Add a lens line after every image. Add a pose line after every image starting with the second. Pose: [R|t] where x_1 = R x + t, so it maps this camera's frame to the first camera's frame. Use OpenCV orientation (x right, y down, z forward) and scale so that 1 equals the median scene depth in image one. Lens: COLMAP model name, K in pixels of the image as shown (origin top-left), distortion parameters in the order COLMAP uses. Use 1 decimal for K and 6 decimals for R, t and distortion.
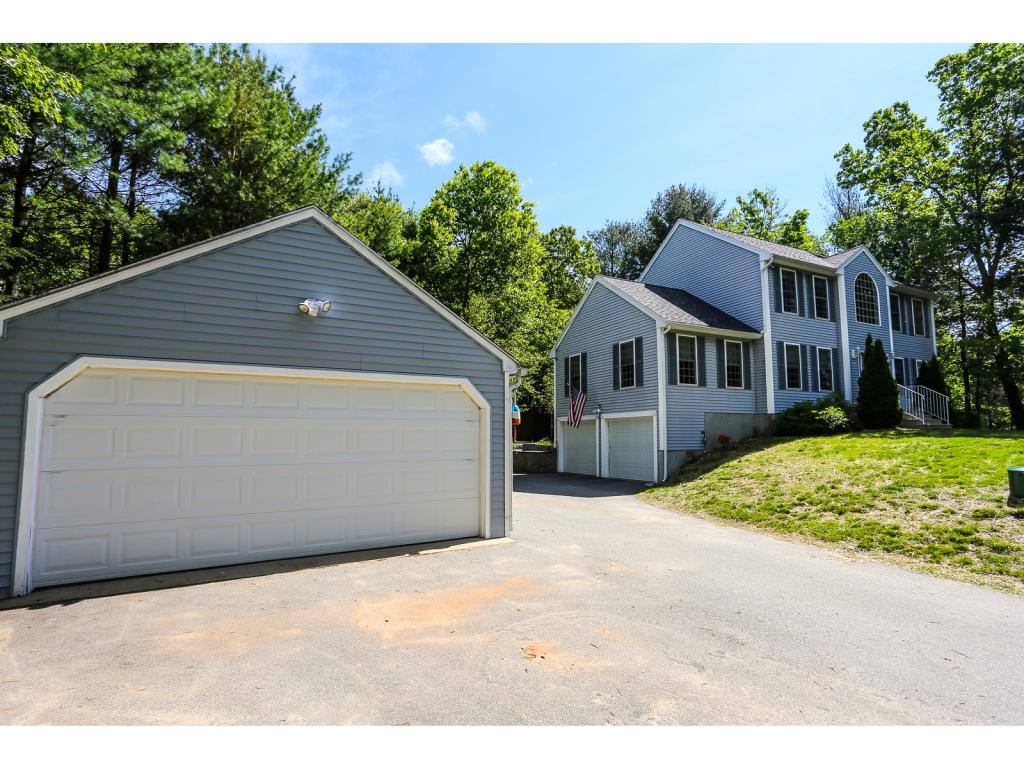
lens RADIAL K [[506.5, 0, 508.2], [0, 506.5, 388.3], [0, 0, 1]] dist [-0.045558, -0.000119]
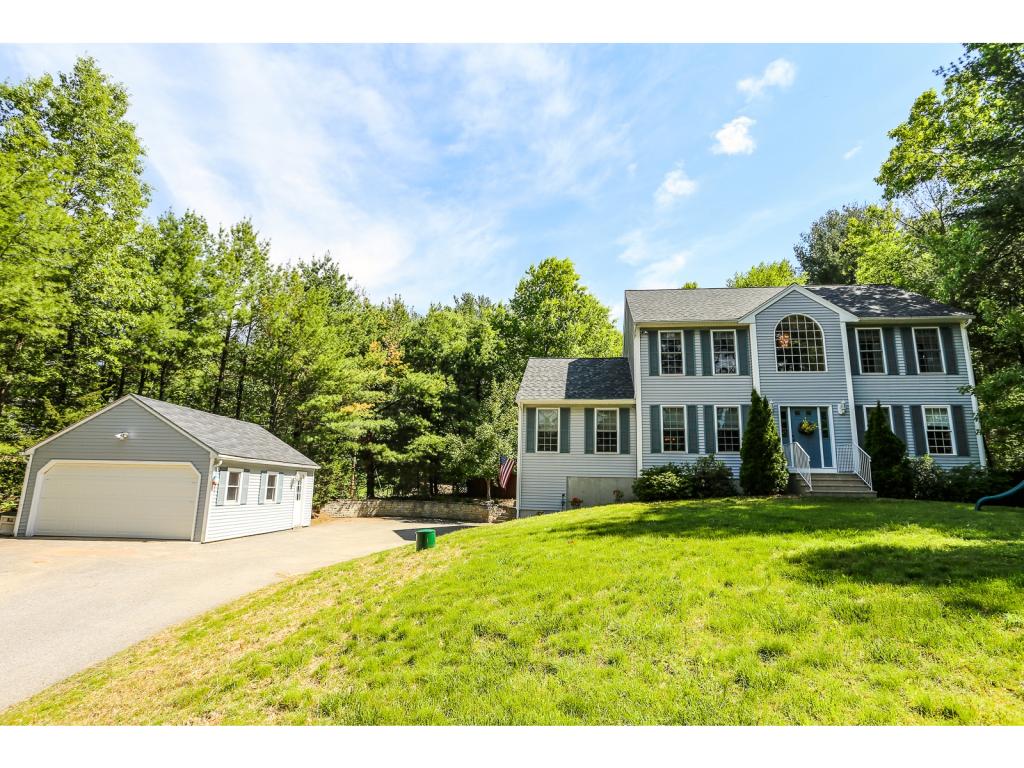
lens RADIAL K [[506.5, 0, 508.2], [0, 506.5, 388.3], [0, 0, 1]] dist [-0.045558, -0.000119]
pose [[0.843418, -0.095803, -0.528648, 0.862904], [0.032856, 0.991329, -0.127231, -0.007316], [0.536253, 0.089940, 0.839252, -0.014063]]
